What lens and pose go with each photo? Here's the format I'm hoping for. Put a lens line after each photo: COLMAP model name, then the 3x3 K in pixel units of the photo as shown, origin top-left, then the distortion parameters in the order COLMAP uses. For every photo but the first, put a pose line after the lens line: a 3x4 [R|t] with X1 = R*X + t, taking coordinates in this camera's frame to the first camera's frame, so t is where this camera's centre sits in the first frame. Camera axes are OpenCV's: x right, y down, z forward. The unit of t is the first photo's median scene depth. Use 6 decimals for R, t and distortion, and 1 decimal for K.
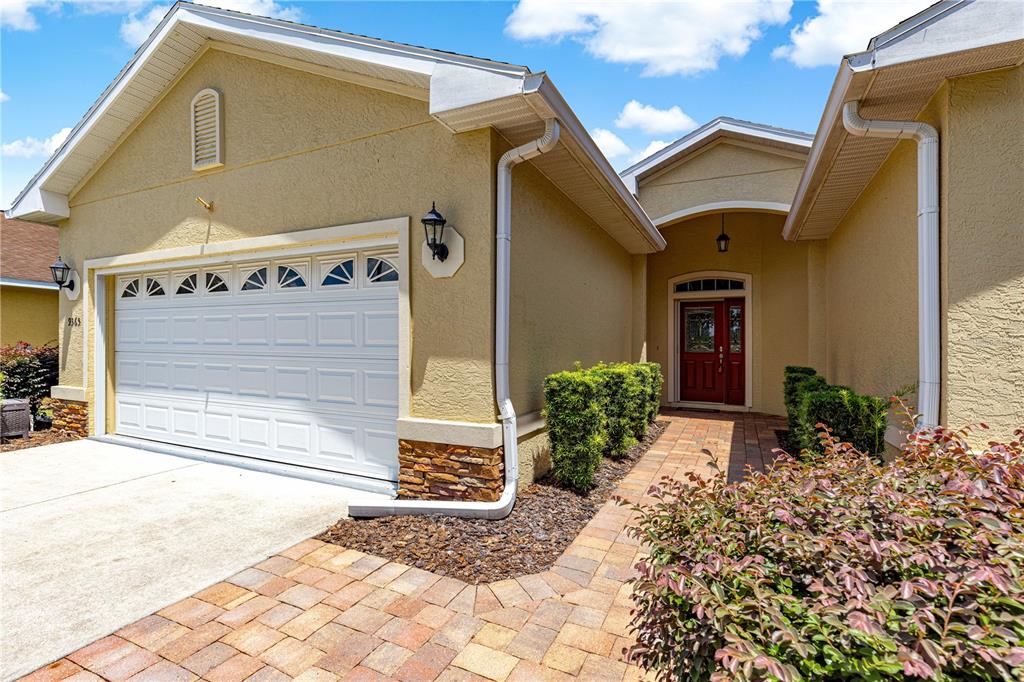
lens RADIAL K [[458.7, 0, 512.5], [0, 458.7, 337.7], [0, 0, 1]] dist [0.001965, -0.000510]
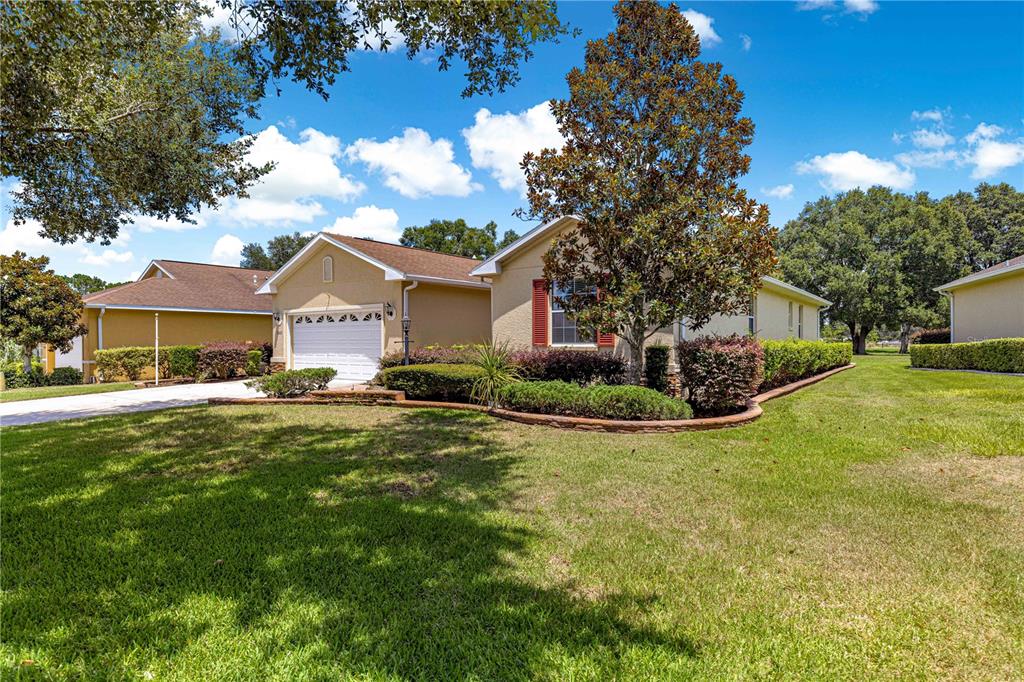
lens RADIAL K [[568.0, 0, 508.8], [0, 568.0, 337.7], [0, 0, 1]] dist [0.001849, 0.000047]
pose [[0.978633, -0.009380, -0.205401, 1.105545], [0.008851, 0.999955, -0.003496, 0.018604], [0.205425, 0.001604, 0.978672, -2.111974]]
